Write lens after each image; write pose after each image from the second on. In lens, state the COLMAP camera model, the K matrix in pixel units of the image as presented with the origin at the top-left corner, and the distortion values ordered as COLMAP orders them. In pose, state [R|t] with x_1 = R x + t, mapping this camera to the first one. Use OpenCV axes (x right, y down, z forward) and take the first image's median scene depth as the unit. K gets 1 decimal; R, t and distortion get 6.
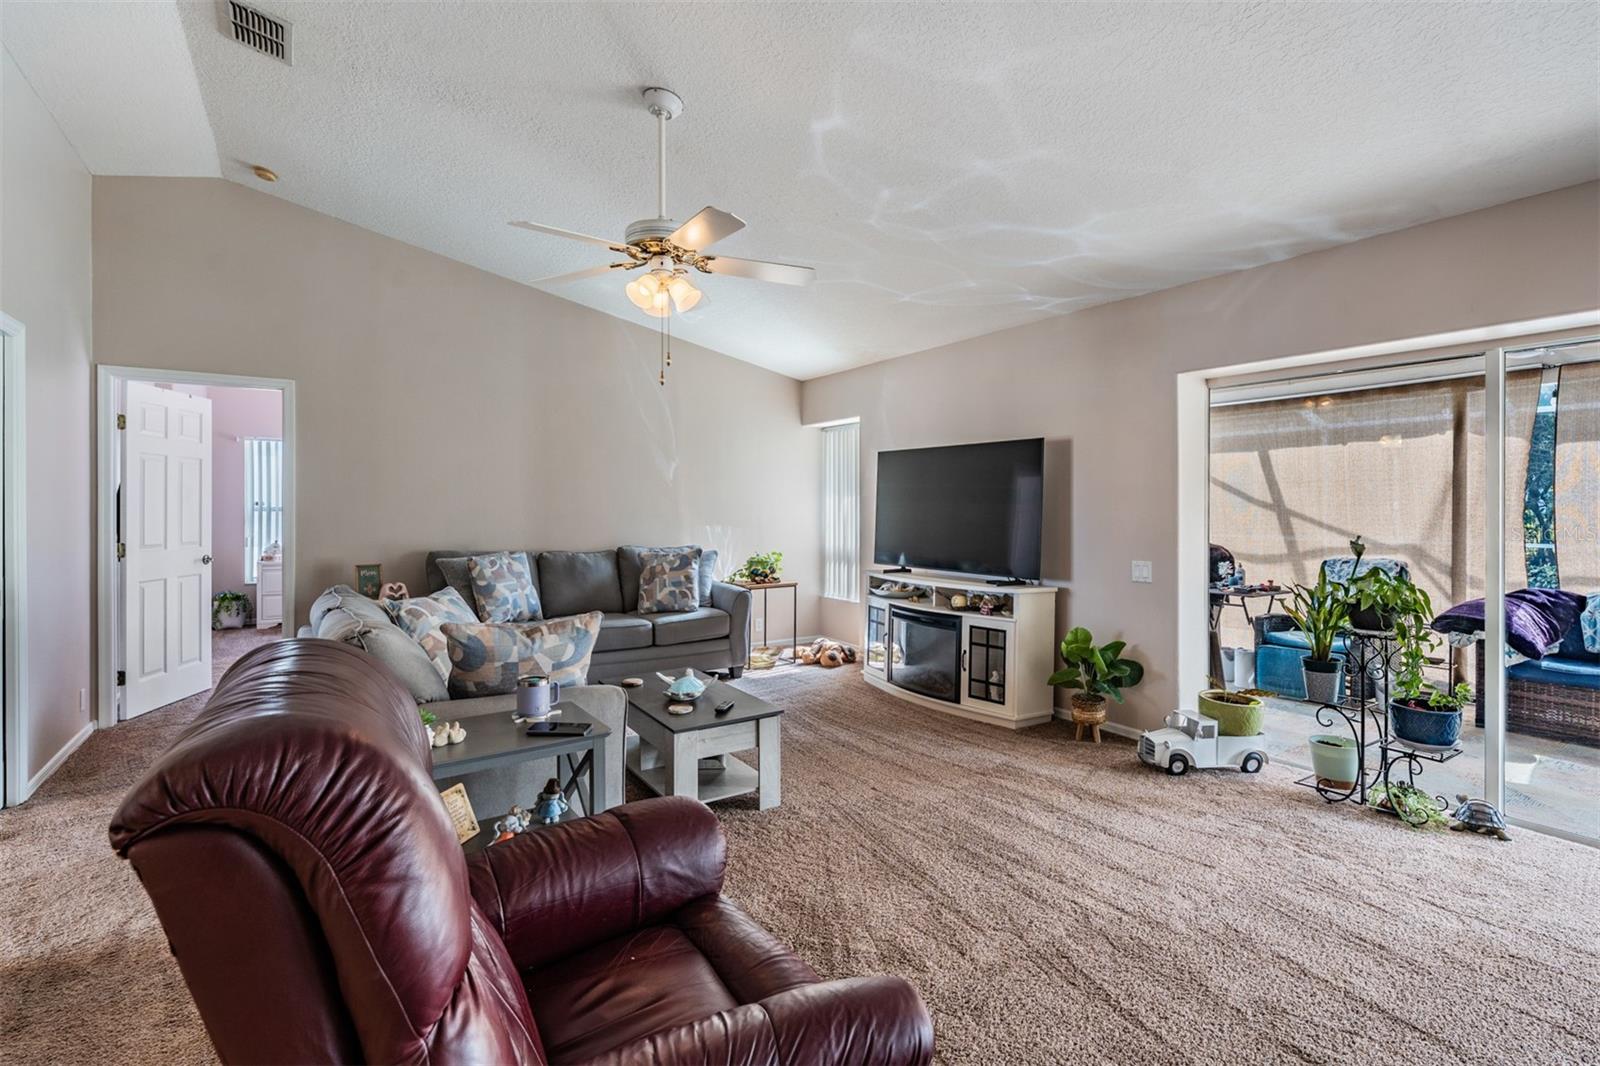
lens RADIAL K [[715.4, 0, 802.8], [0, 715.4, 521.9], [0, 0, 1]] dist [0.004114, -0.001766]
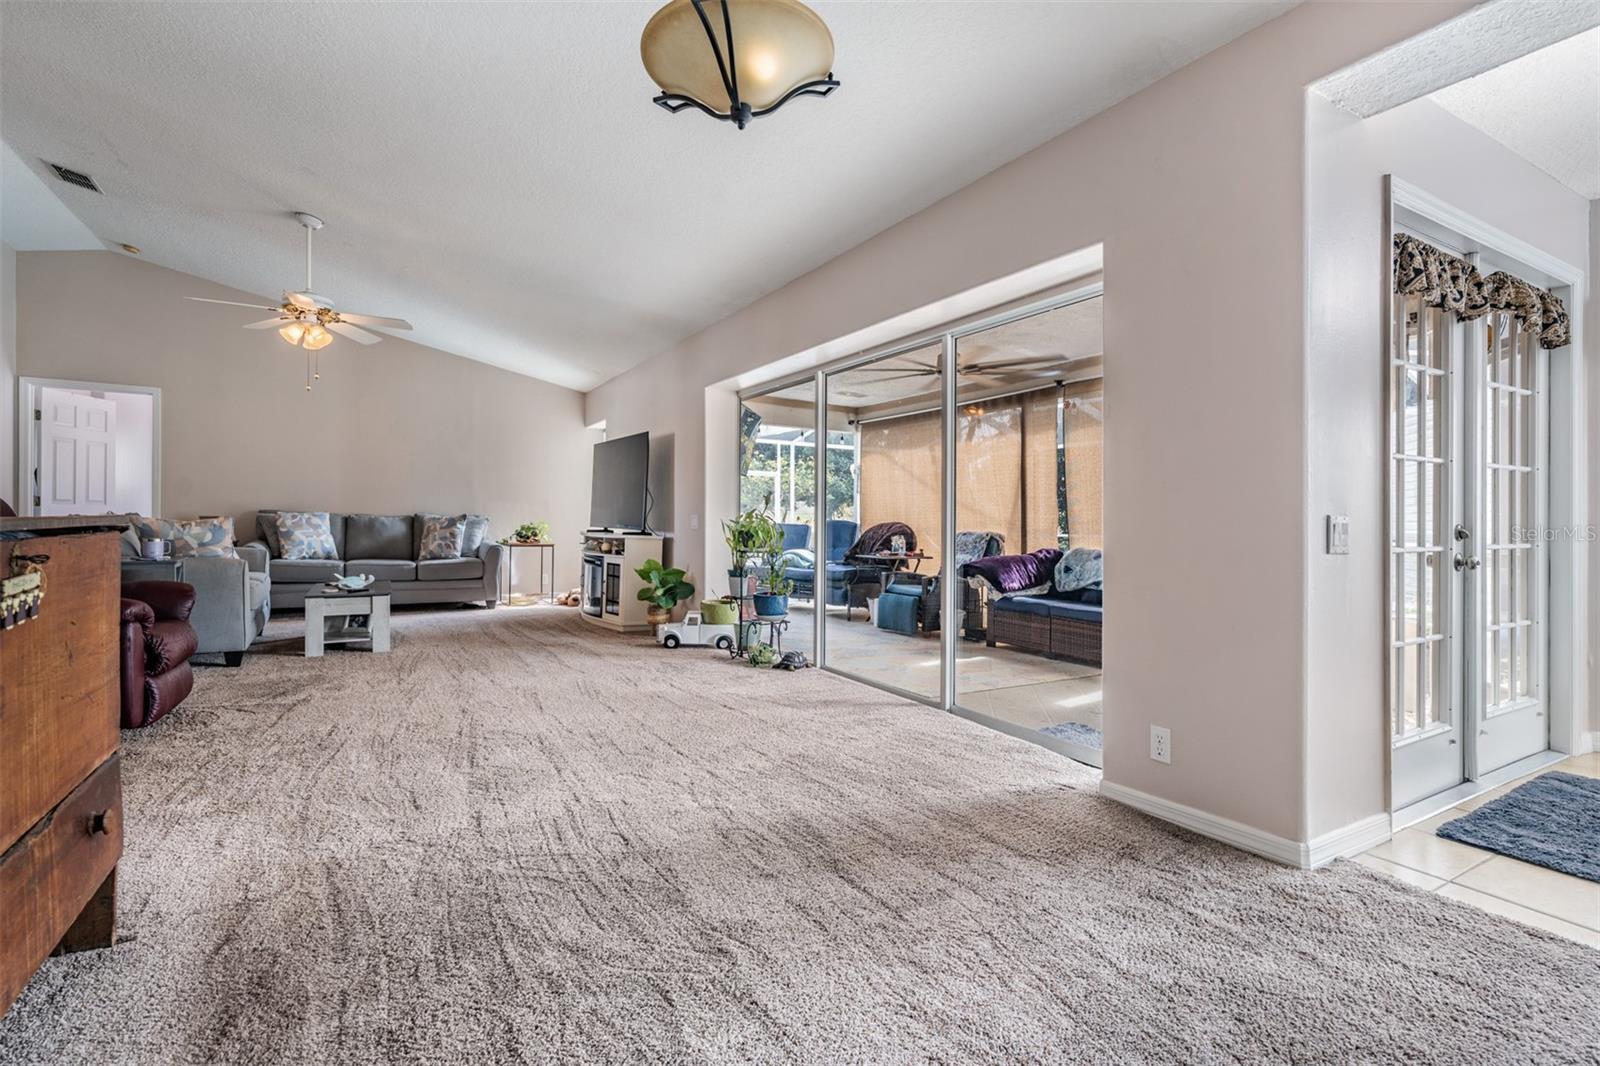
lens RADIAL K [[715.4, 0, 794.8], [0, 715.4, 544.0], [0, 0, 1]] dist [0.004114, -0.001766]
pose [[0.998885, 0.016113, -0.044369, 0.642108], [-0.015472, 0.999771, 0.014753, 0.076293], [0.044596, -0.014050, 0.998906, -0.393874]]
